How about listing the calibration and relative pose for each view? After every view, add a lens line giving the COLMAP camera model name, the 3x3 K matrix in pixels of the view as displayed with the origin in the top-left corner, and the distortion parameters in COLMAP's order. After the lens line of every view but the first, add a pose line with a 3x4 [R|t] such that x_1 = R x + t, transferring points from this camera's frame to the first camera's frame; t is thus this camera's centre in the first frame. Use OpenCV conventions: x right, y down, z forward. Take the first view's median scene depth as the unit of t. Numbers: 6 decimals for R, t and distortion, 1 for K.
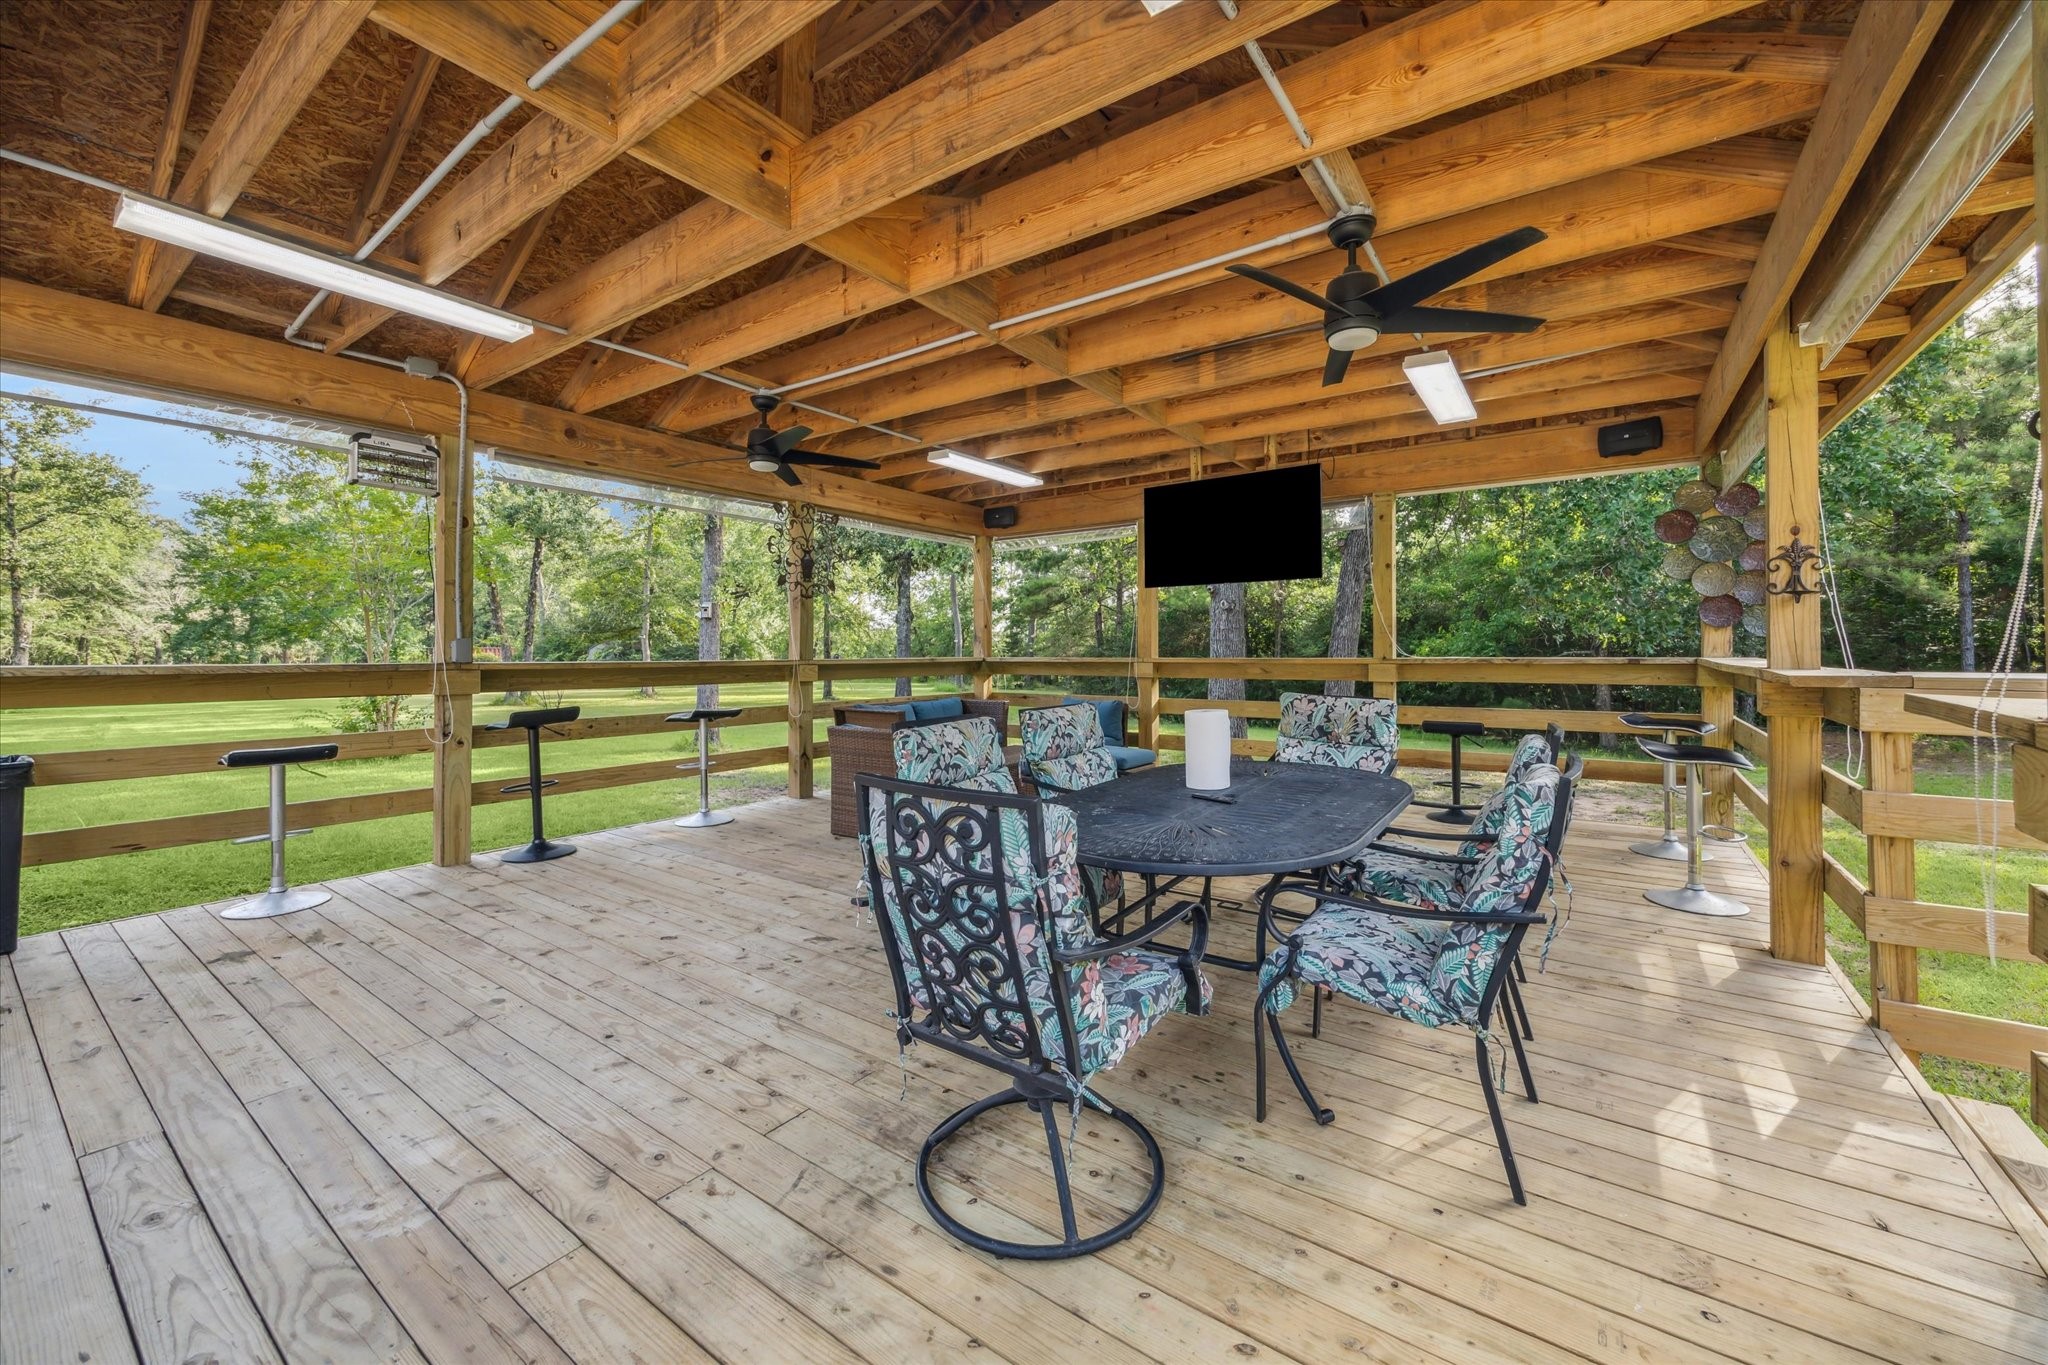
lens RADIAL K [[817.0, 0, 1027.2], [0, 817.0, 654.1], [0, 0, 1]] dist [-0.000913, 0.000380]
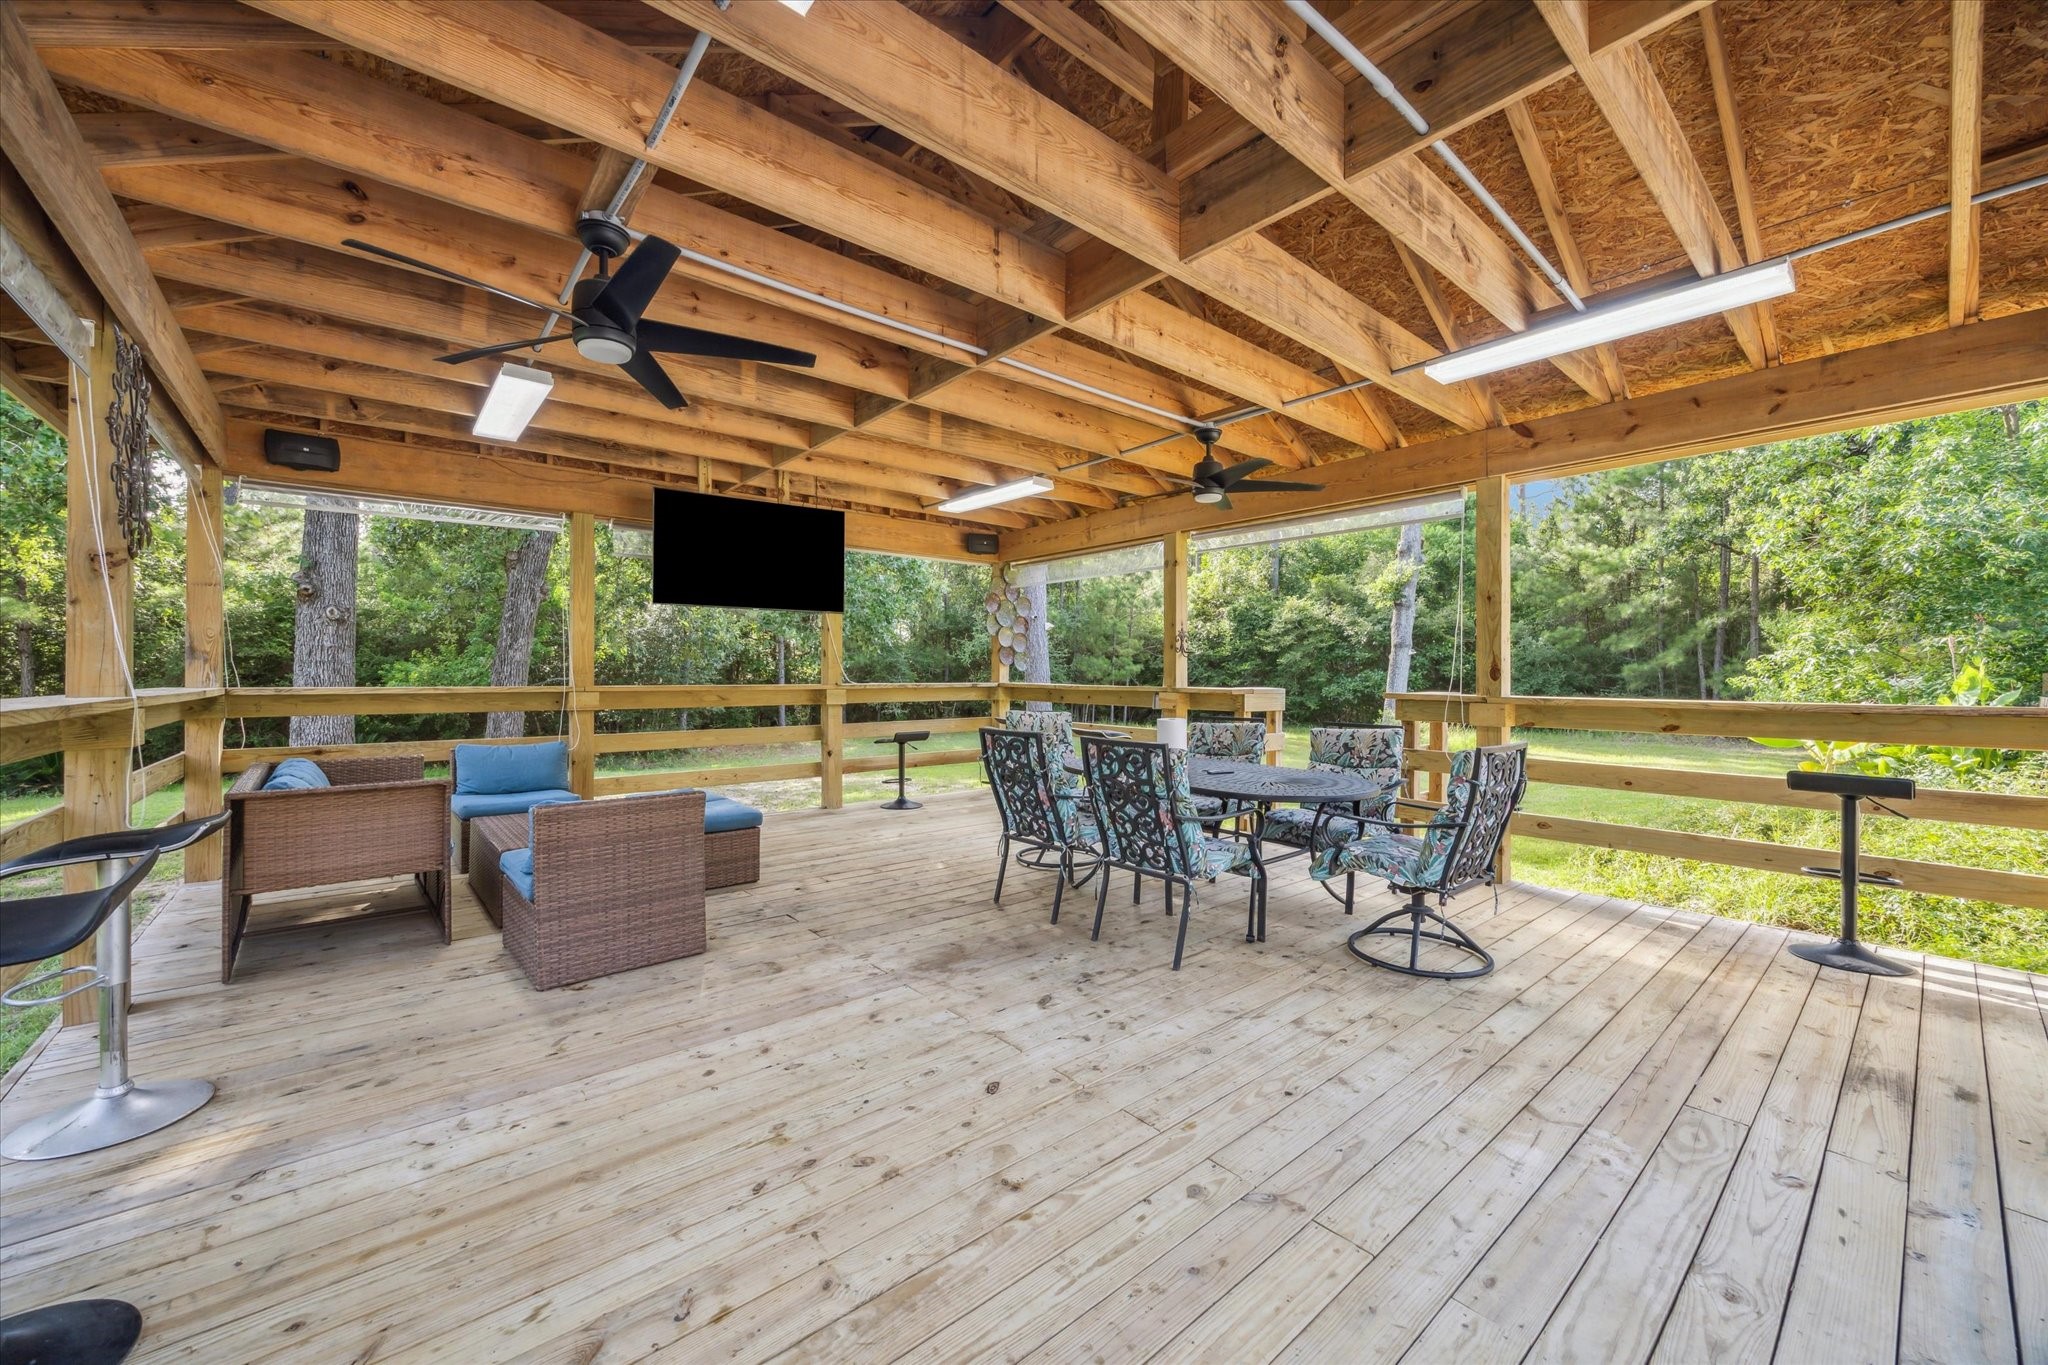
lens RADIAL K [[810.7, 0, 1024.0], [0, 810.7, 682.5], [0, 0, 1]] dist [-0.000154, -0.000041]
pose [[0.216661, -0.004177, 0.976238, -1.259395], [0.001552, 0.999991, 0.003934, -0.003334], [-0.976246, 0.000663, 0.216666, 0.933216]]
